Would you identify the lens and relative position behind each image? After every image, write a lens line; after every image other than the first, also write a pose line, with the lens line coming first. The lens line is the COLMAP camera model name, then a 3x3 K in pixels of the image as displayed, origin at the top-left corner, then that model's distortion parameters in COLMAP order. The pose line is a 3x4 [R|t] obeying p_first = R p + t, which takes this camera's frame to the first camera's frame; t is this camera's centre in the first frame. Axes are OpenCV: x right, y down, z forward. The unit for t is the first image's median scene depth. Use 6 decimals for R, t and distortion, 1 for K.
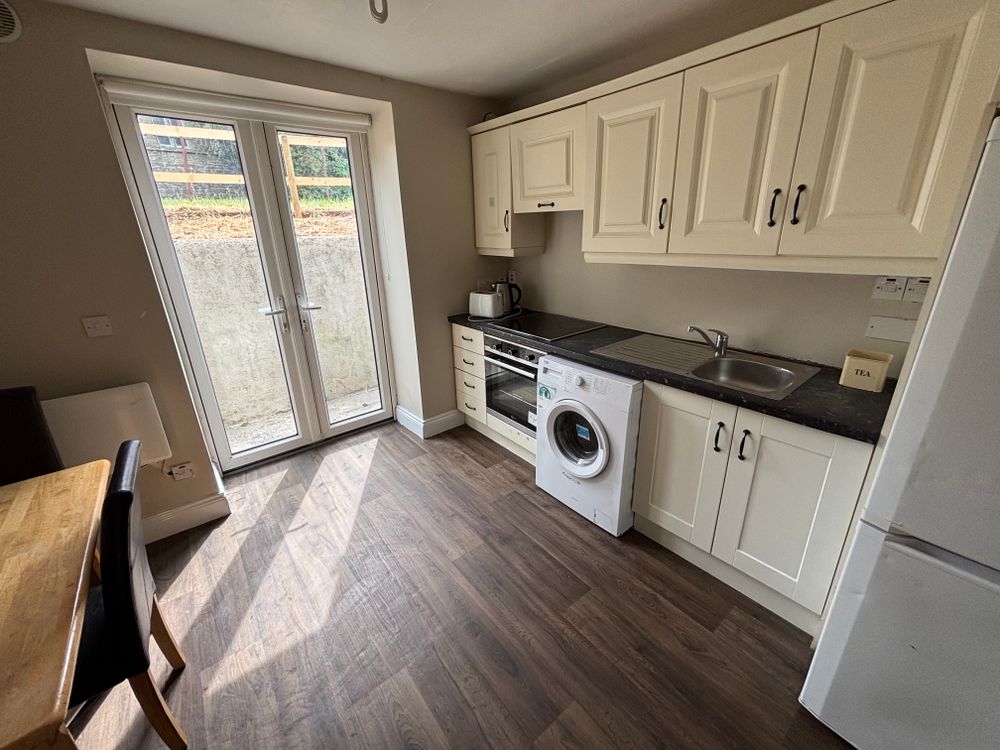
lens RADIAL K [[404.5, 0, 498.8], [0, 404.5, 372.2], [0, 0, 1]] dist [-0.000400, -0.000902]
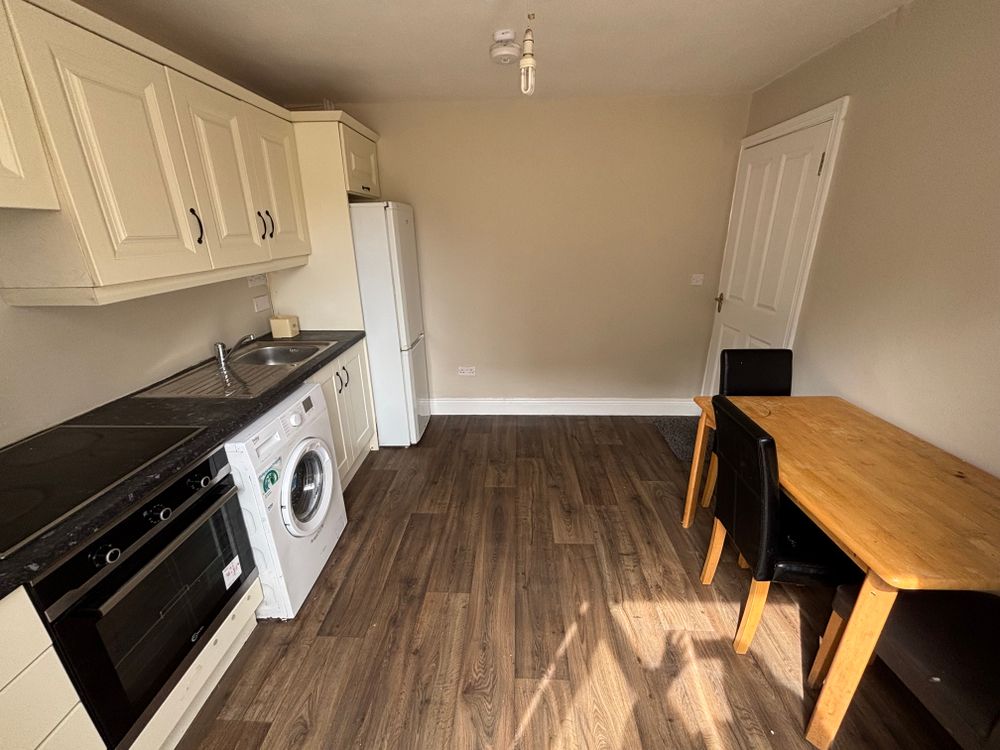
lens RADIAL K [[404.5, 0, 498.5], [0, 404.5, 372.2], [0, 0, 1]] dist [-0.000400, -0.000902]
pose [[-0.755789, -0.186695, 0.627637, -0.650588], [0.248729, 0.804805, 0.538909, -0.420025], [-0.605737, 0.563413, -0.561826, 1.196928]]
